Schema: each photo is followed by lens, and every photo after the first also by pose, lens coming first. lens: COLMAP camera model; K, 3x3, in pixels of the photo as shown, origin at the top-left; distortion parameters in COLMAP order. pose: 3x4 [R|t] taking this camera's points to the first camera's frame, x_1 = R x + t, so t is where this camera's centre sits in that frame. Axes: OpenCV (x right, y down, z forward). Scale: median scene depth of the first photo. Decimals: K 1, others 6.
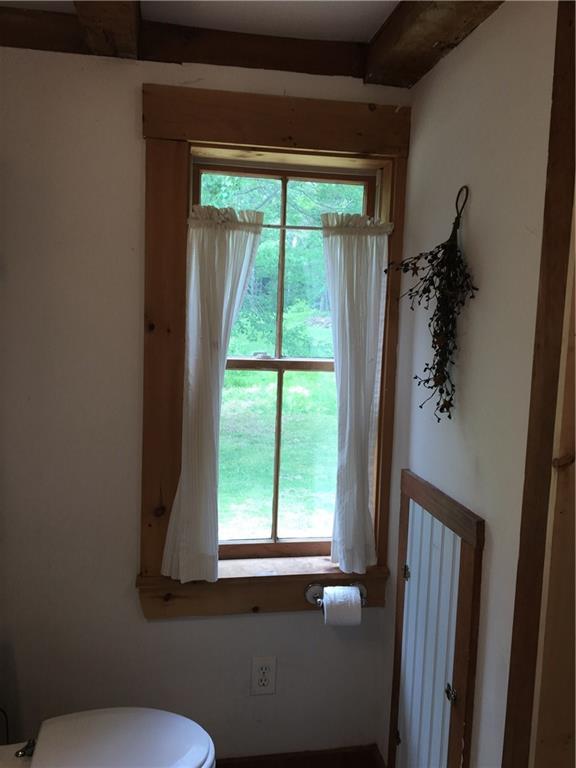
lens RADIAL K [[656.0, 0, 287.1], [0, 656.0, 385.1], [0, 0, 1]] dist [0.088536, -0.109524]
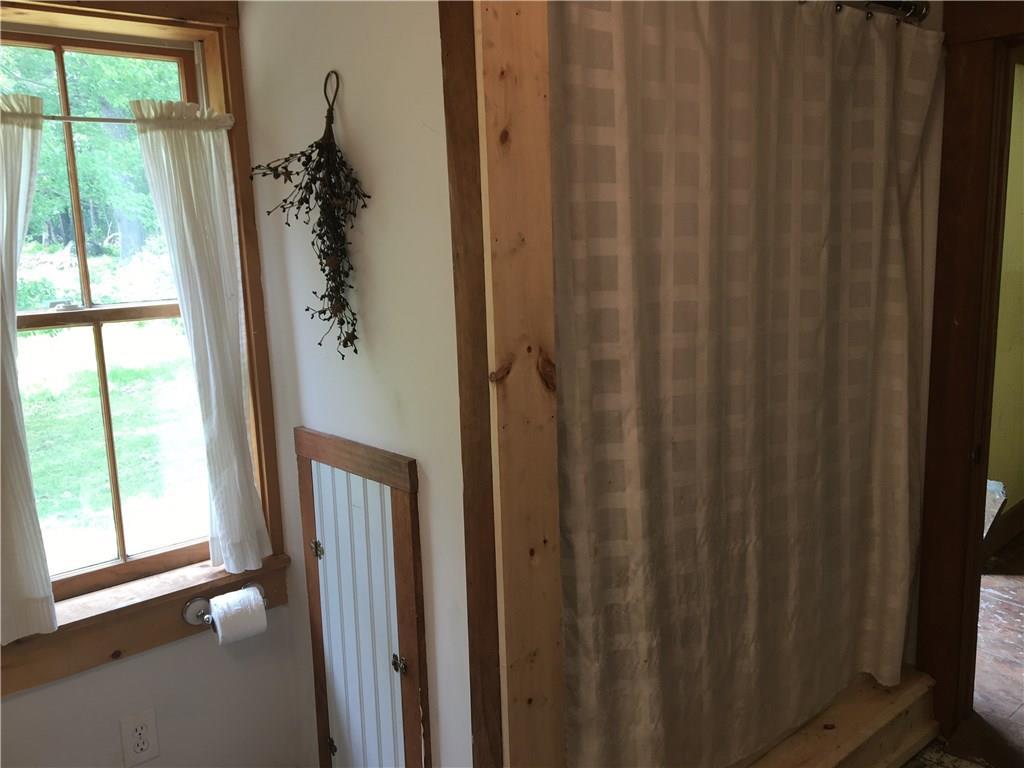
lens RADIAL K [[874.7, 0, 515.8], [0, 874.7, 384.6], [0, 0, 1]] dist [0.088536, -0.109524]
pose [[0.855758, -0.152168, 0.494492, -0.116984], [0.122461, 0.988185, 0.092161, 0.010235], [-0.502674, -0.018311, 0.864282, -0.061130]]
